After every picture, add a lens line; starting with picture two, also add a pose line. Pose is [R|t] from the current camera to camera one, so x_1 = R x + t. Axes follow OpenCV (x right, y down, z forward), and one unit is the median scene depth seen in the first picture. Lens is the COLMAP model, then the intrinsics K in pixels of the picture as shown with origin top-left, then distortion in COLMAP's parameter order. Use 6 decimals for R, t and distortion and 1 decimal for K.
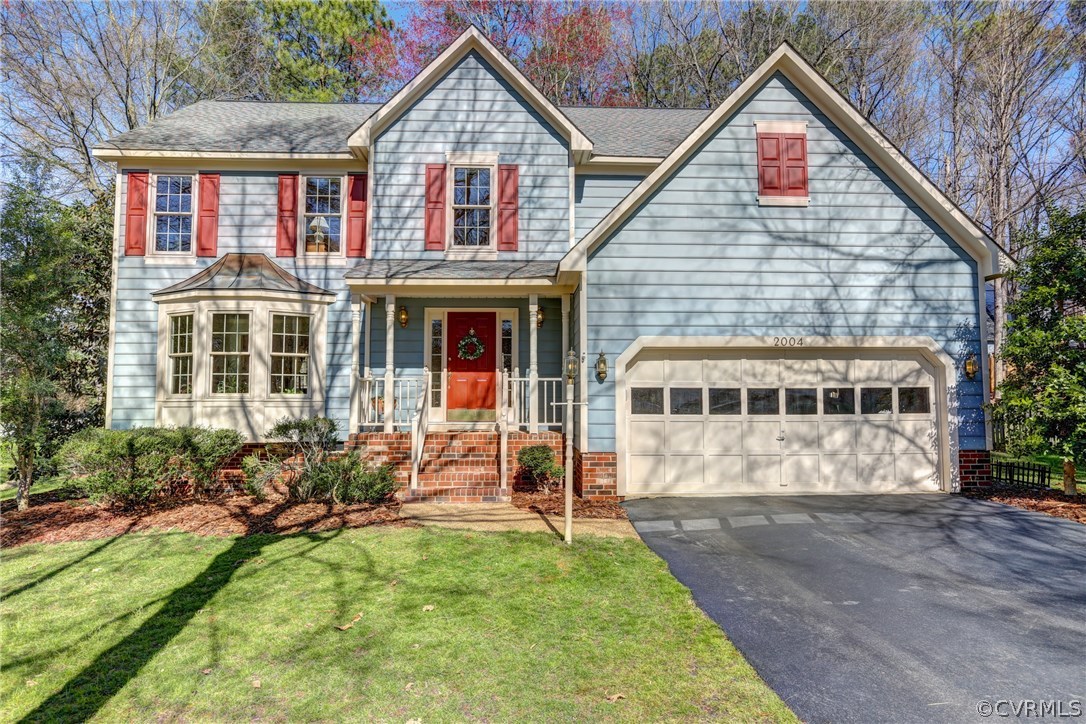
lens RADIAL K [[697.7, 0, 548.4], [0, 697.7, 358.6], [0, 0, 1]] dist [-0.008945, 0.003909]
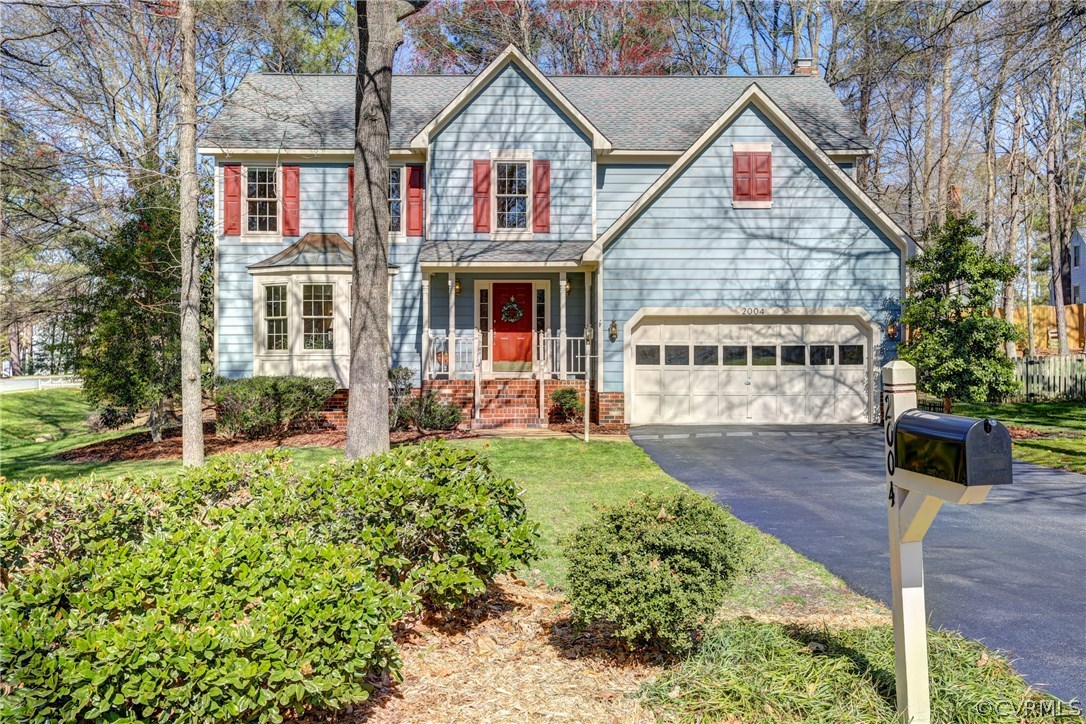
lens RADIAL K [[1043.0, 0, 538.6], [0, 1043.0, 357.2], [0, 0, 1]] dist [0.042461, 0.000000]
pose [[0.999794, 0.002159, -0.020181, -0.028620], [-0.000983, 0.998312, 0.058070, -0.047900], [0.020273, -0.058038, 0.998109, -0.918140]]
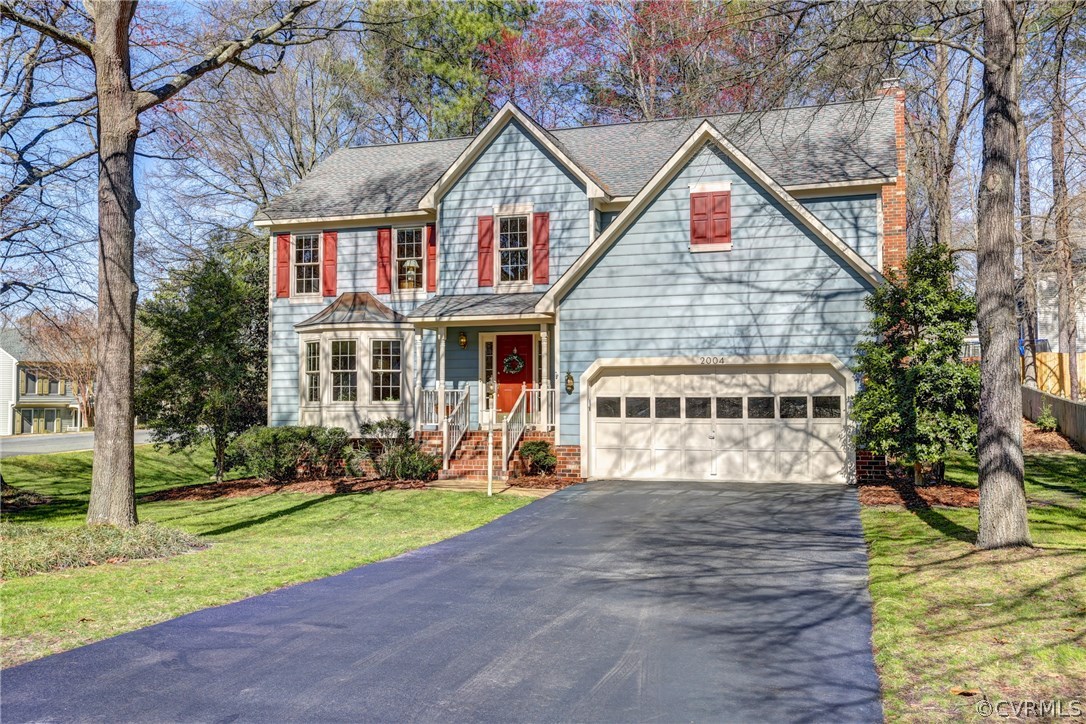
lens RADIAL K [[1043.0, 0, 546.2], [0, 1043.0, 363.5], [0, 0, 1]] dist [0.042461, 0.000000]
pose [[0.935016, -0.013084, -0.354363, 0.656058], [0.021627, 0.999563, 0.020158, -0.057514], [0.353944, -0.026512, 0.934891, -0.784803]]
